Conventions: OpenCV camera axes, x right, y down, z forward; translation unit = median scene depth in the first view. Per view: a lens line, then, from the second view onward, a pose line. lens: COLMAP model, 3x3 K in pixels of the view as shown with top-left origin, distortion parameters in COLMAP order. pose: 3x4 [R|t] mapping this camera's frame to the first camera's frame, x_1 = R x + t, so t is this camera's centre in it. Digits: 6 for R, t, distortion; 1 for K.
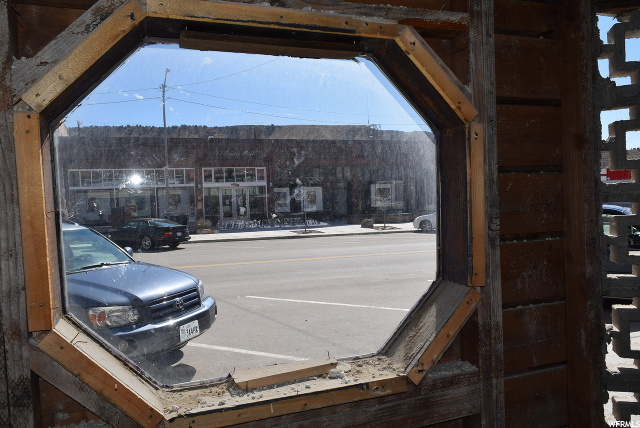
lens RADIAL K [[485.3, 0, 320.0], [0, 485.3, 214.0], [0, 0, 1]] dist [-0.024859, 0.007787]
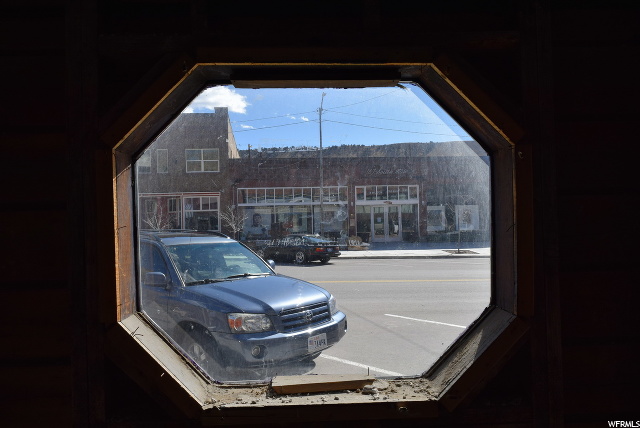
lens RADIAL K [[485.3, 0, 320.0], [0, 485.3, 214.0], [0, 0, 1]] dist [-0.024859, 0.007787]
pose [[0.951899, 0.012471, -0.306157, 0.216047], [-0.023762, 0.999167, -0.033179, -0.007120], [0.305488, 0.038858, 0.951403, -0.024561]]
